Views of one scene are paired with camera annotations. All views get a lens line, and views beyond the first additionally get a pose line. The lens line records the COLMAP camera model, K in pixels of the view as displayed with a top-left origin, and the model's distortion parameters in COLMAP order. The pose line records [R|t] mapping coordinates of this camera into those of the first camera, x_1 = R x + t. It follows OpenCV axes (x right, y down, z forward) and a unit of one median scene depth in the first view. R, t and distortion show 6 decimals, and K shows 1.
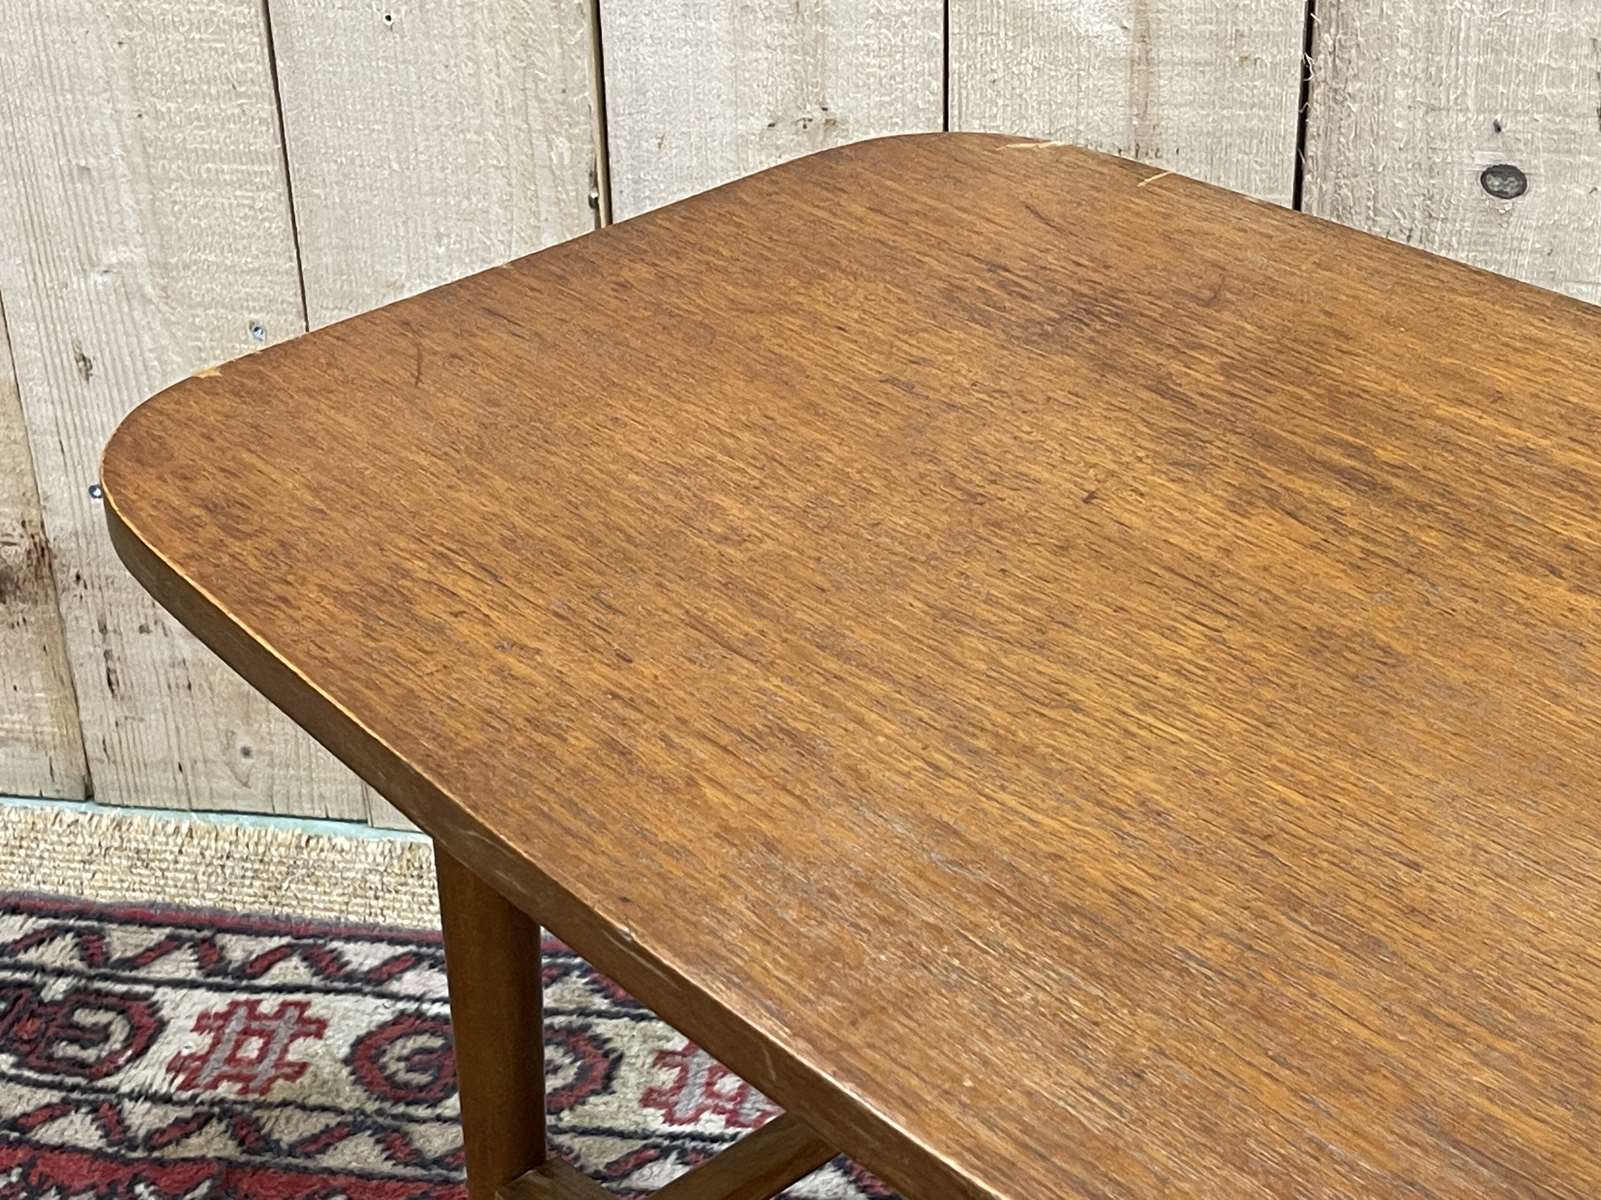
lens RADIAL K [[2928.3, 0, 782.2], [0, 2928.3, 614.9], [0, 0, 1]] dist [0.100920, 0.000000]
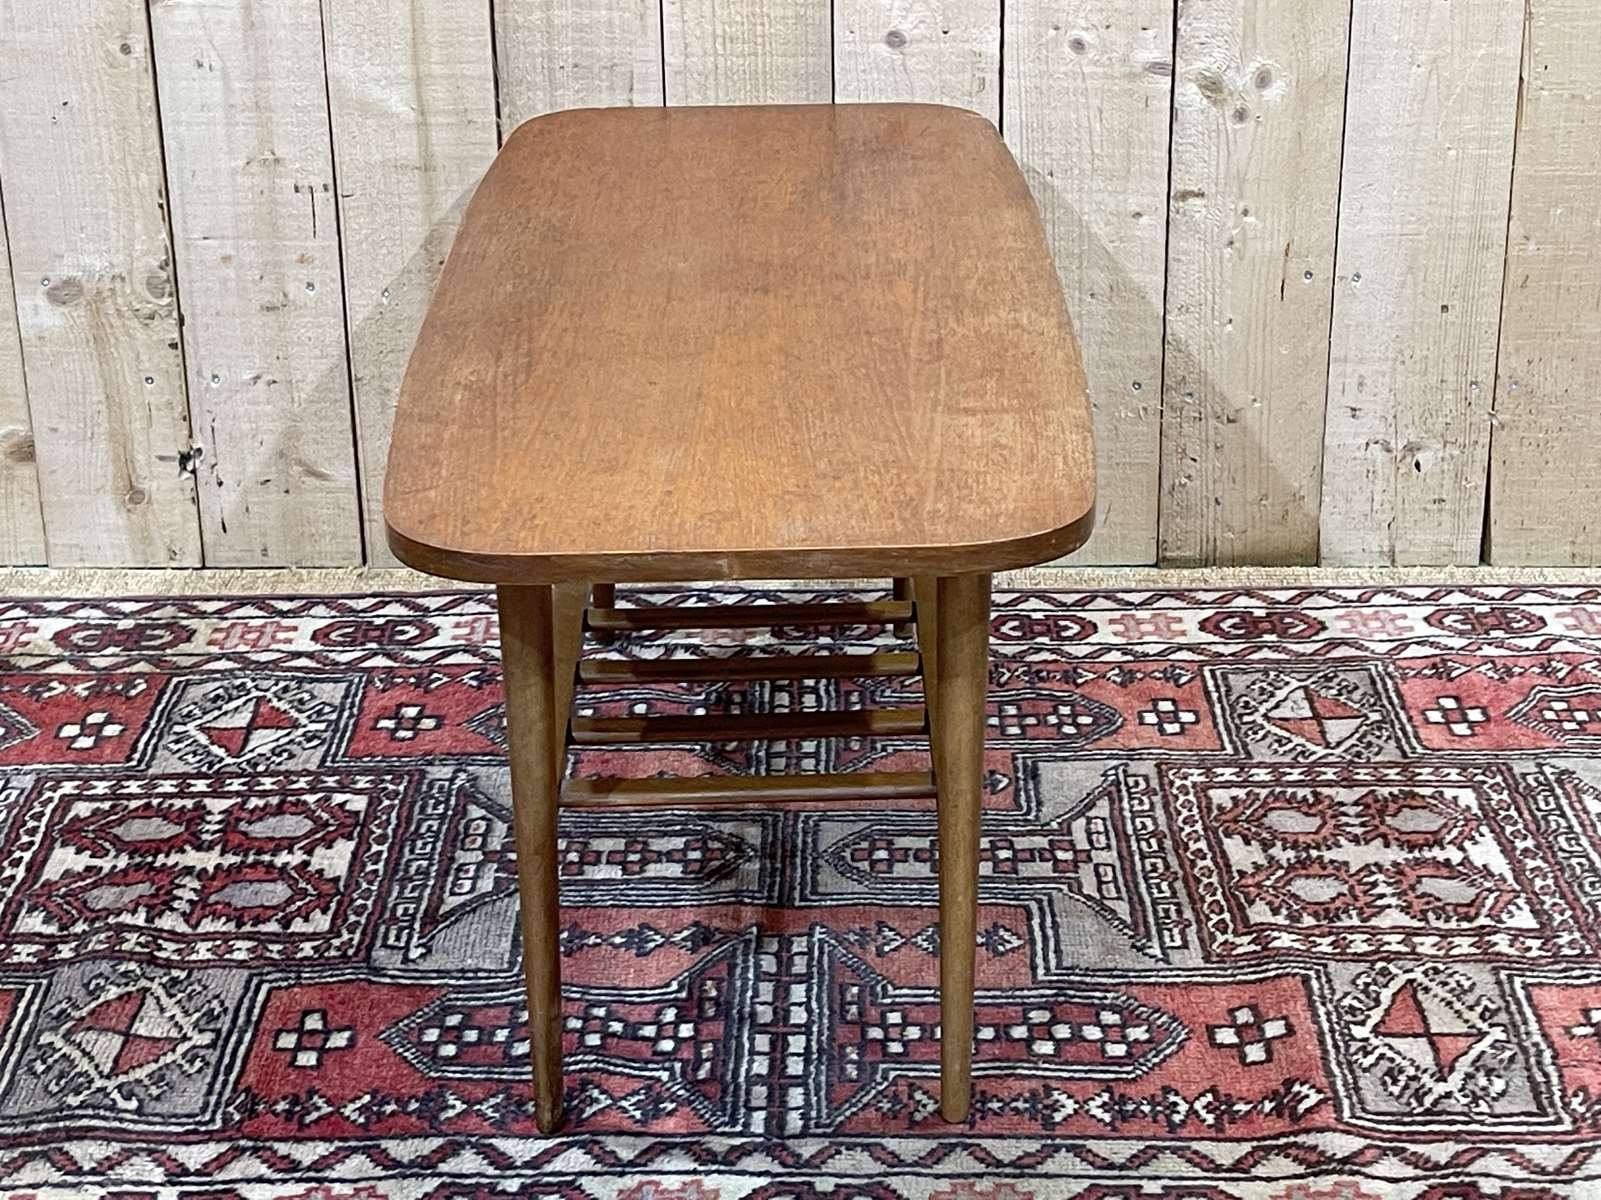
lens RADIAL K [[2928.3, 0, 815.5], [0, 2928.3, 598.1], [0, 0, 1]] dist [0.100920, 0.000000]
pose [[0.985327, -0.050768, 0.162954, 0.035175], [0.072349, 0.988954, -0.129365, 0.418420], [-0.154587, 0.139256, 0.978116, -1.011754]]
